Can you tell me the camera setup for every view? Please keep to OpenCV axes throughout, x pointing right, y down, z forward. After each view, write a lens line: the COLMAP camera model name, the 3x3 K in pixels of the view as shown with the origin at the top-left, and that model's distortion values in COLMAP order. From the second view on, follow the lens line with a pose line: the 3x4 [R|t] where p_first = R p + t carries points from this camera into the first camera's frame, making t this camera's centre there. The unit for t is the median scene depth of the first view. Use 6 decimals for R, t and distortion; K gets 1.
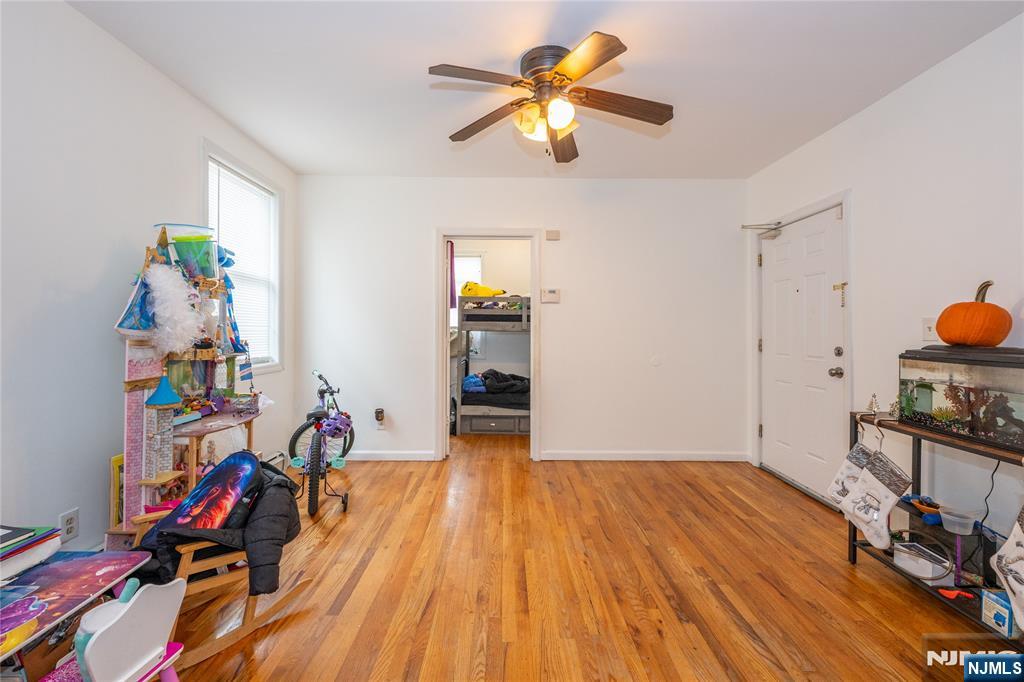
lens RADIAL K [[409.7, 0, 512.1], [0, 409.7, 334.9], [0, 0, 1]] dist [0.001208, -0.001224]
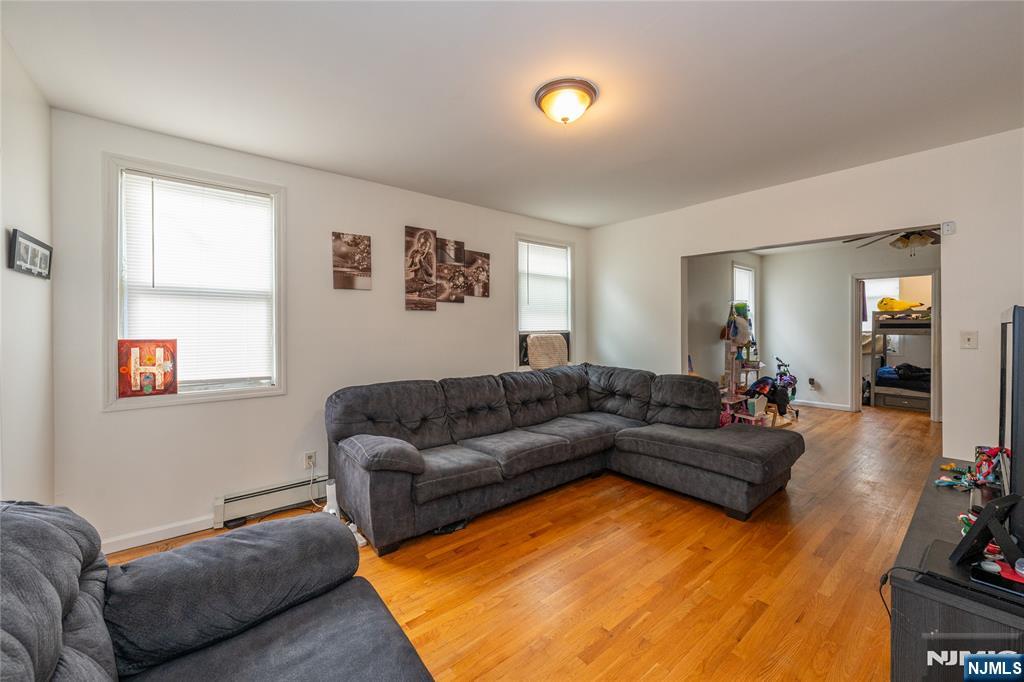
lens RADIAL K [[416.2, 0, 510.3], [0, 416.2, 338.0], [0, 0, 1]] dist [0.003971, -0.000025]
pose [[0.622573, 0.003255, -0.782555, 0.280413], [-0.000024, 0.999991, 0.004141, -0.006741], [0.782561, -0.002560, 0.622568, -1.148178]]
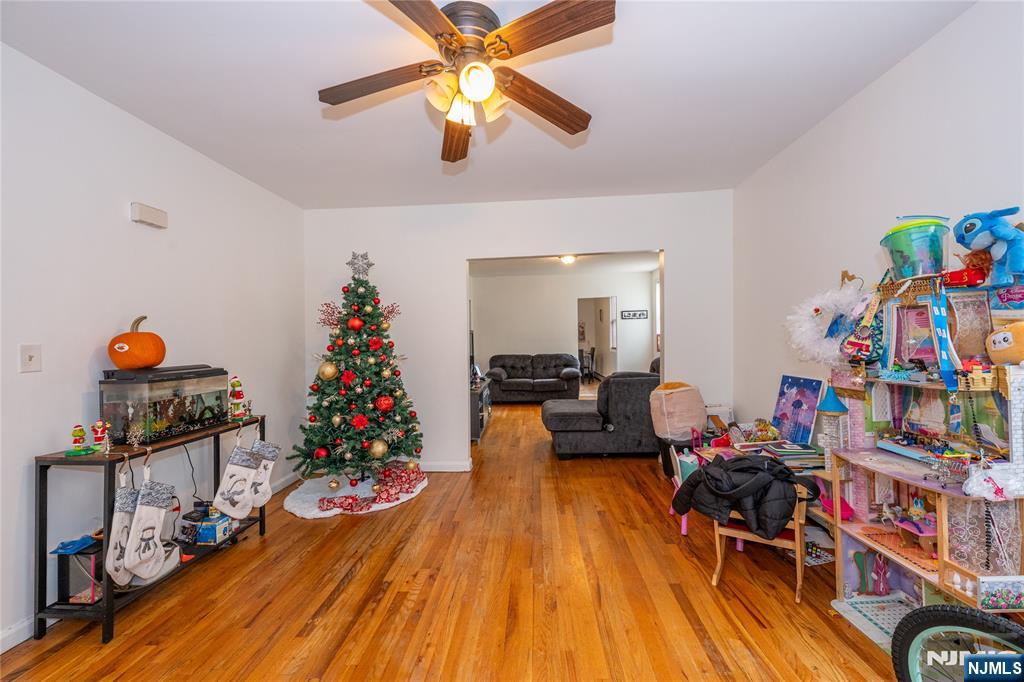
lens RADIAL K [[409.7, 0, 517.0], [0, 409.7, 337.9], [0, 0, 1]] dist [0.001208, -0.001224]
pose [[-0.998175, 0.010419, 0.059482, -0.015810], [0.011124, 0.999871, 0.011546, -0.017588], [-0.059354, 0.012187, -0.998163, 0.594526]]
